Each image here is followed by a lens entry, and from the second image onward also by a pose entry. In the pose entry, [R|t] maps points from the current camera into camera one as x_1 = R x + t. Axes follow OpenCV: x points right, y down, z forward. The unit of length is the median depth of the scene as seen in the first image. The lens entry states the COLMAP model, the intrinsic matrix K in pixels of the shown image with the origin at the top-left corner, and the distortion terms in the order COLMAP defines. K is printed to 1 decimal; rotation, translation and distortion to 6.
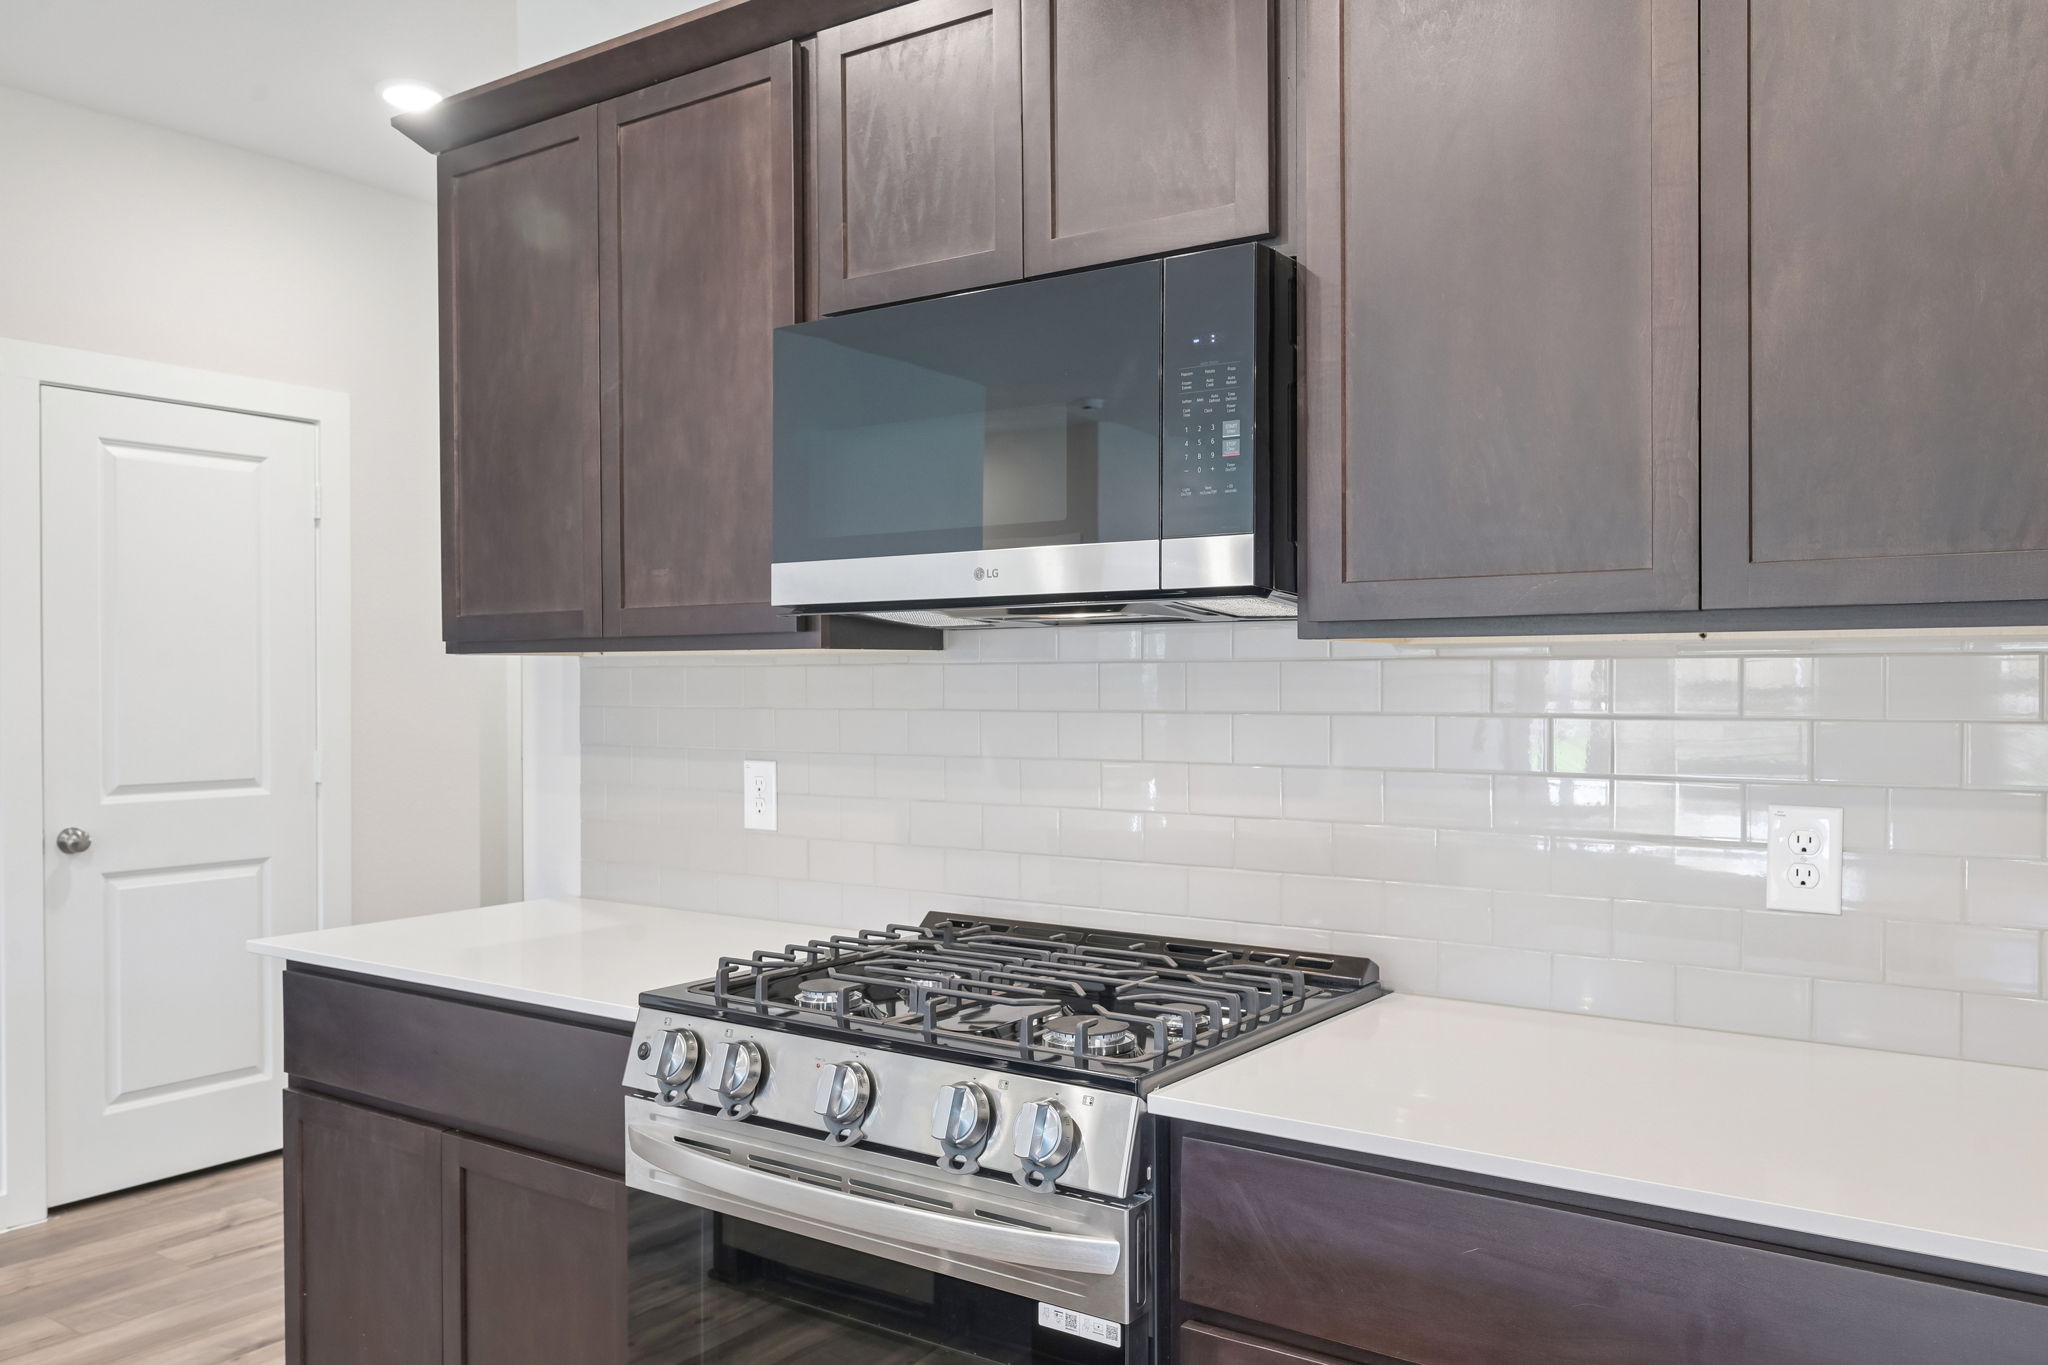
lens RADIAL K [[1568.8, 0, 1025.9], [0, 1568.8, 694.0], [0, 0, 1]] dist [0.000633, -0.008626]
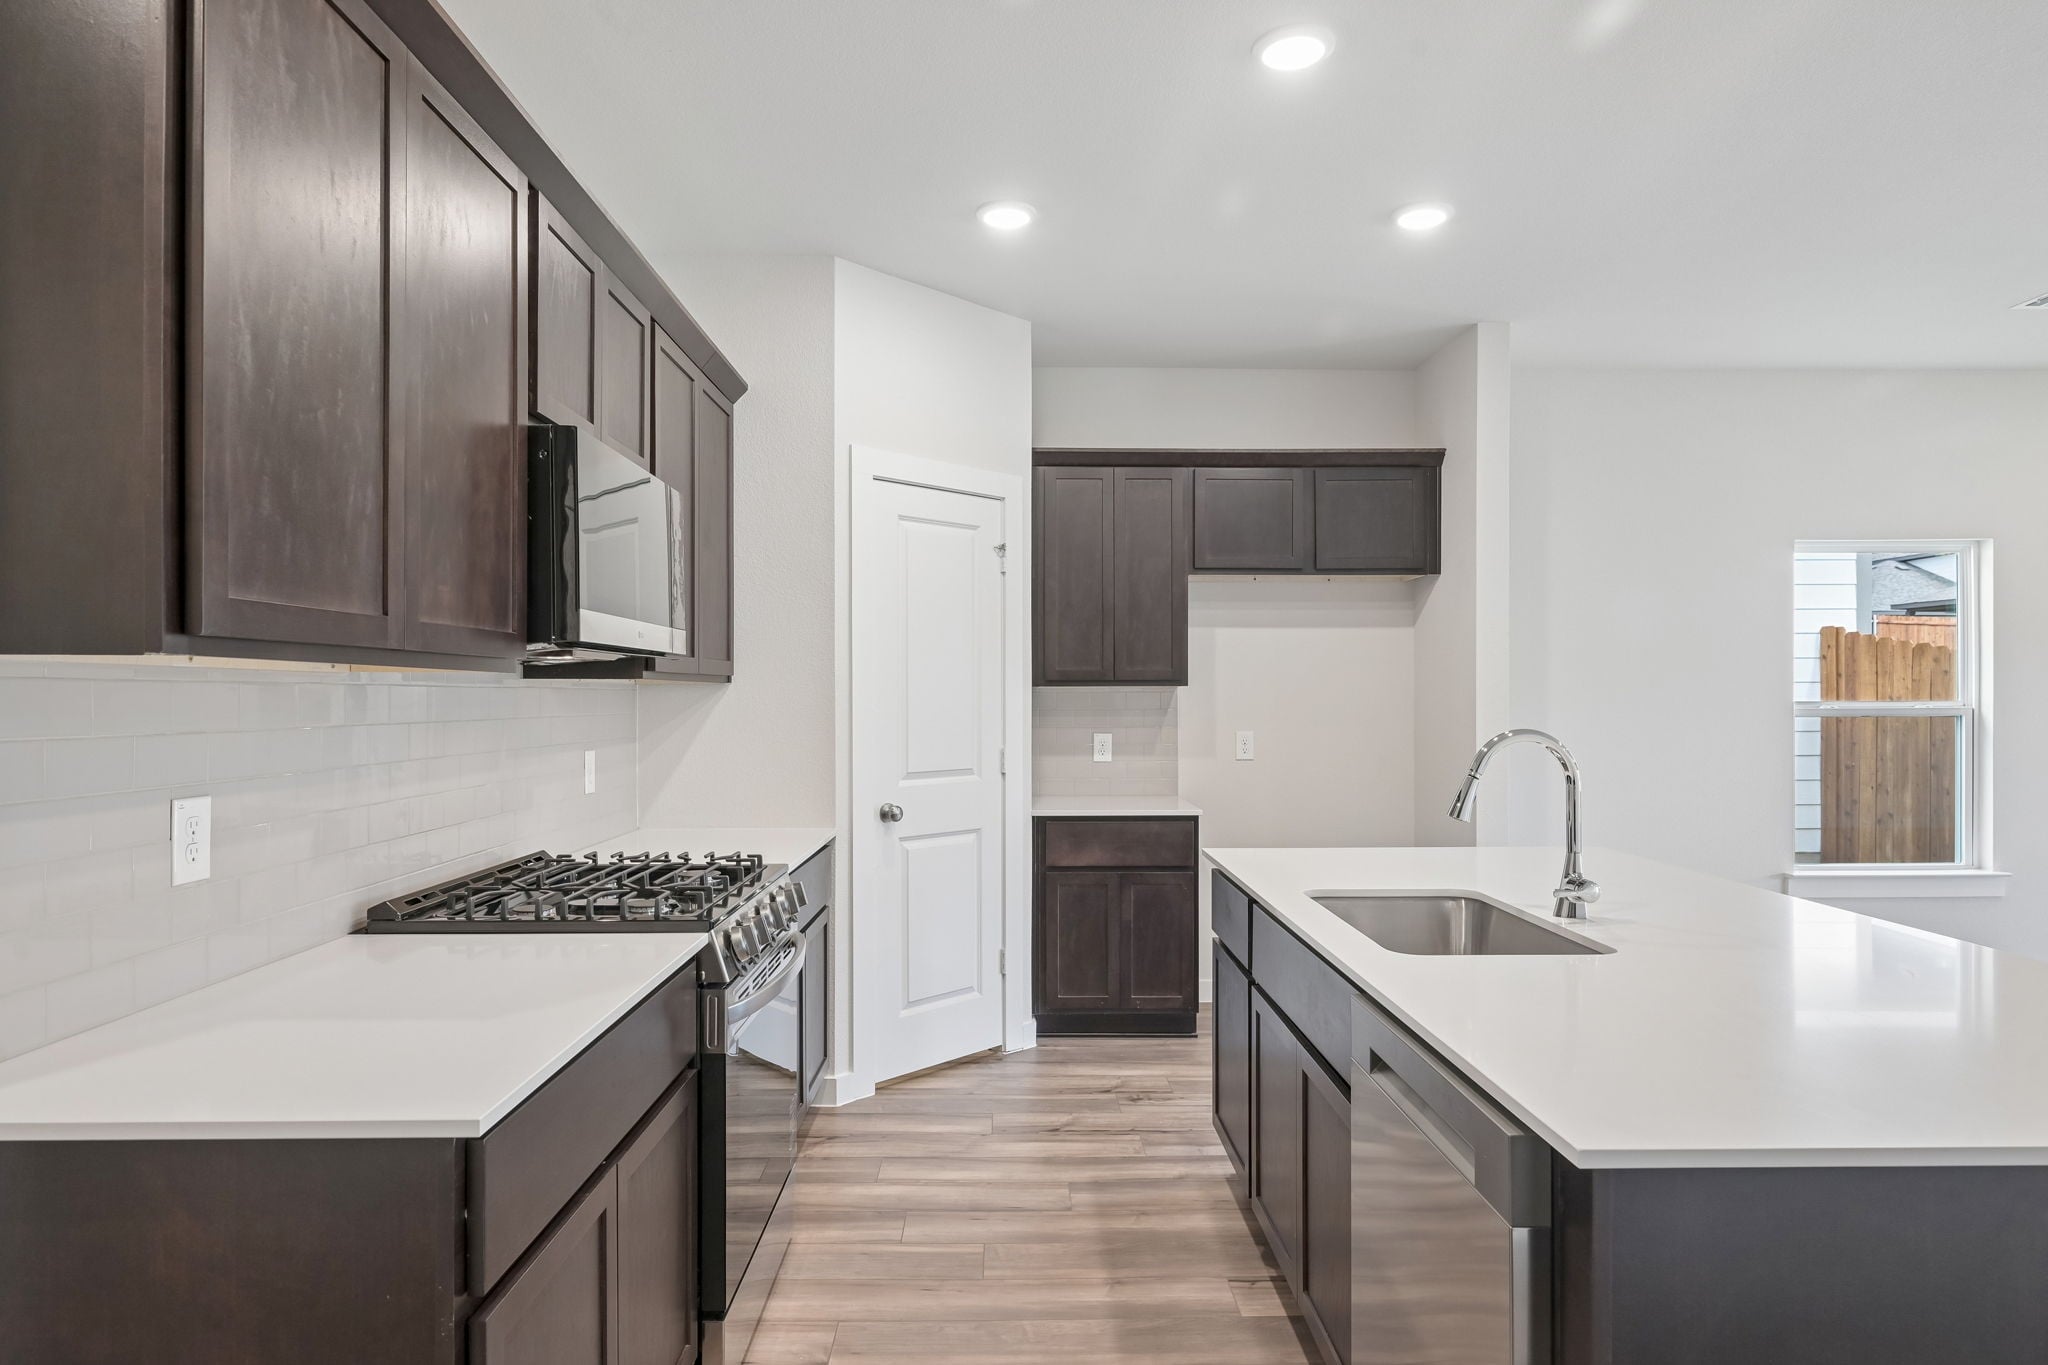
lens RADIAL K [[1198.5, 0, 1028.6], [0, 1198.5, 689.1], [0, 0, 1]] dist [-0.016767, 0.002101]
pose [[-0.590813, 0.005575, 0.806790, -1.119722], [0.006008, 0.999979, -0.002510, -0.011638], [-0.806786, 0.003365, -0.590834, 1.222314]]
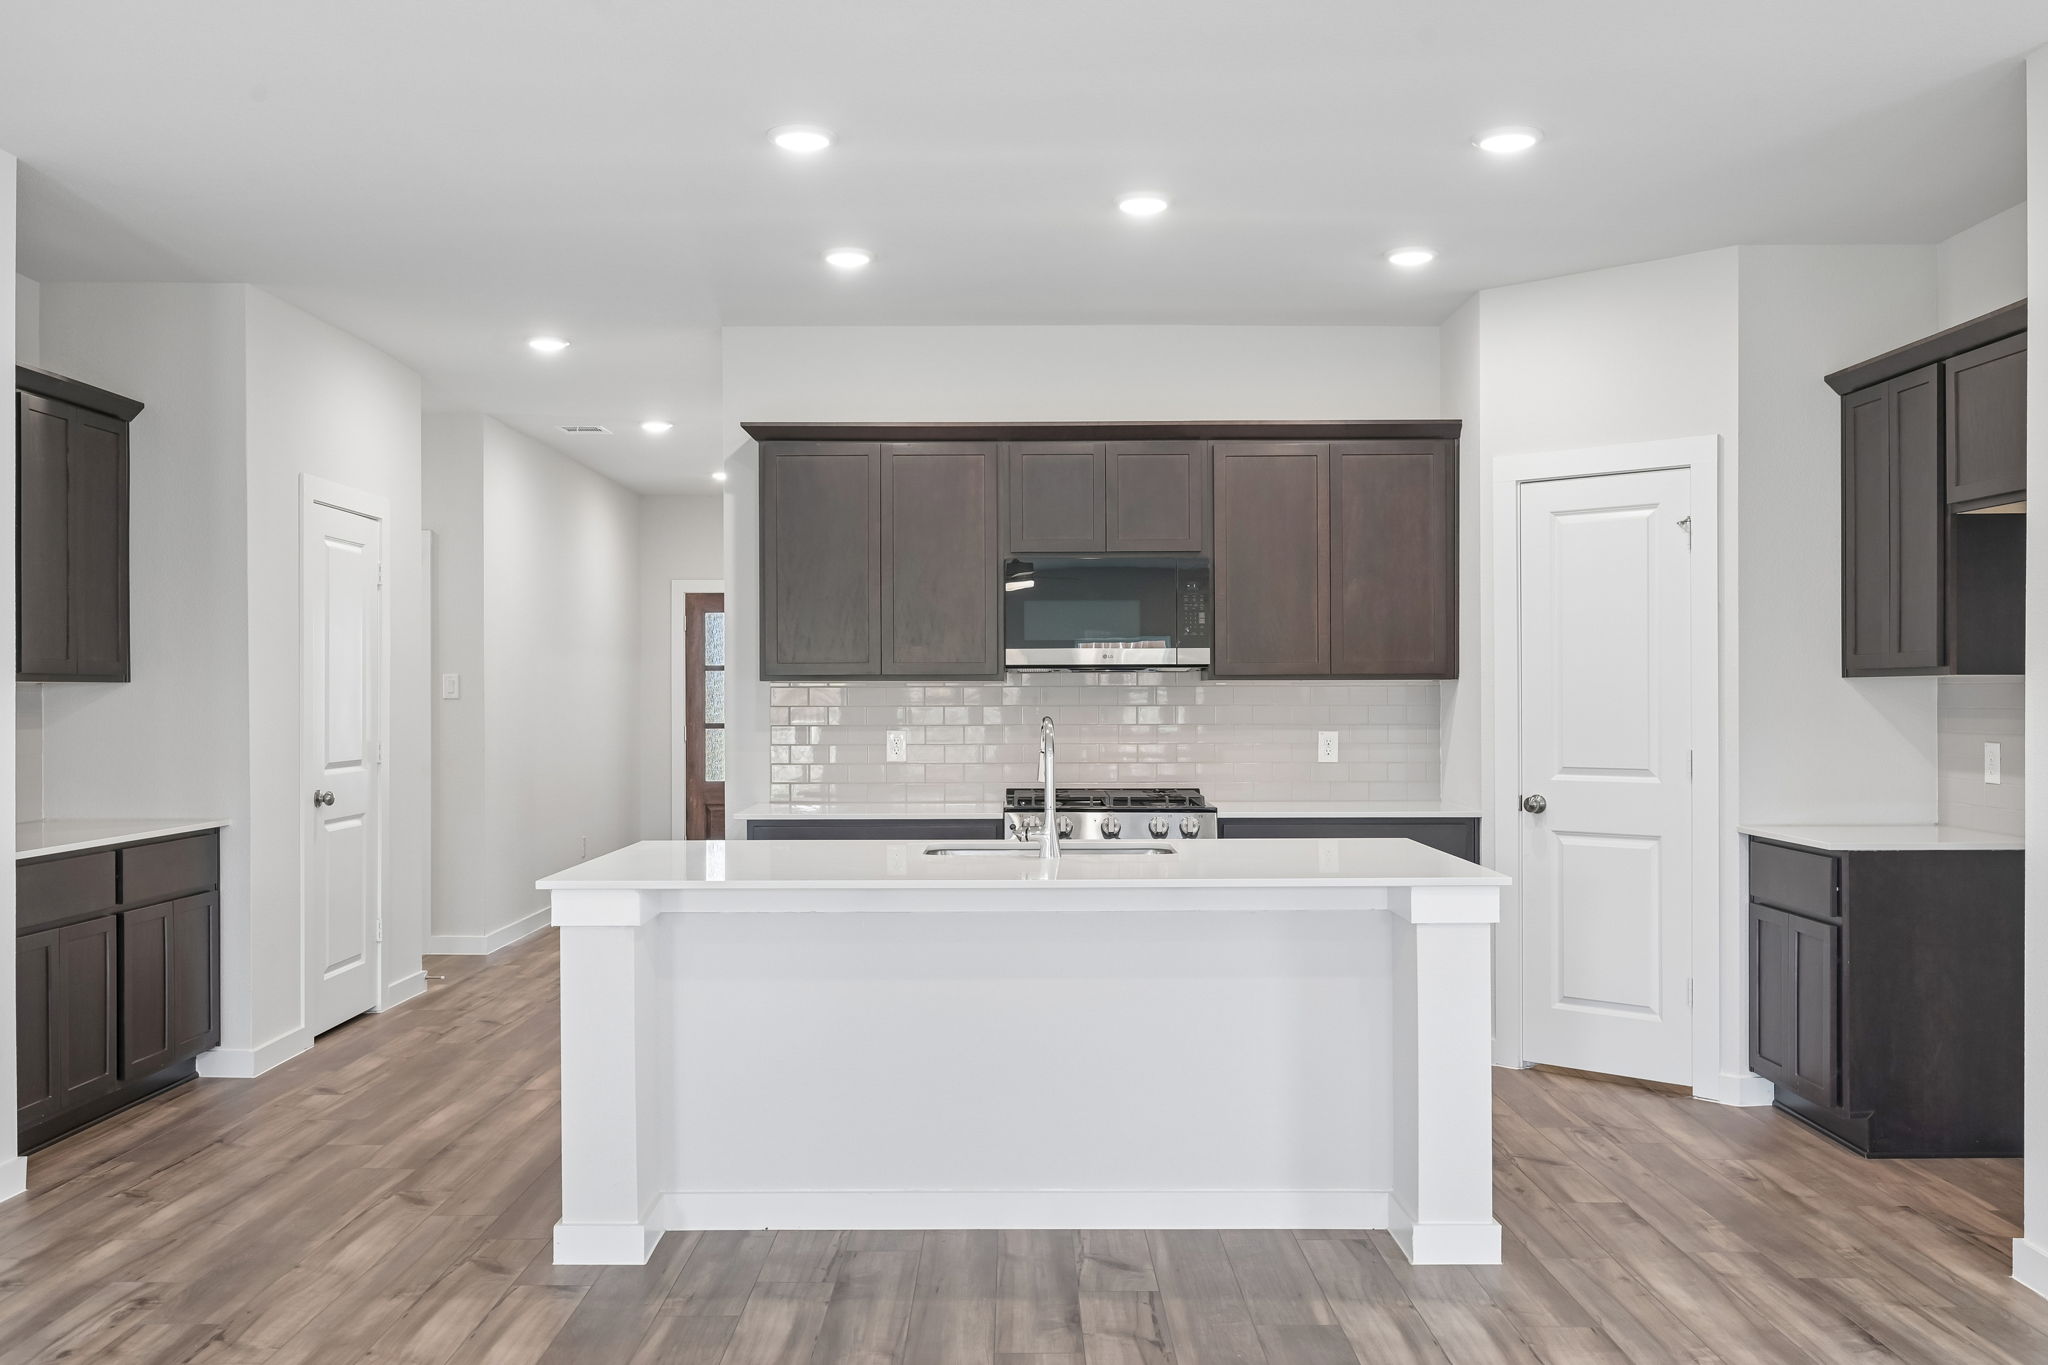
lens RADIAL K [[1780.5, 0, 1010.2], [0, 1780.5, 690.9], [0, 0, 1]] dist [-0.012137, 0.002264]
pose [[0.821516, 0.000497, 0.570185, -1.755405], [0.005278, 0.999950, -0.008476, 0.011556], [-0.570161, 0.009972, 0.821473, -1.366180]]
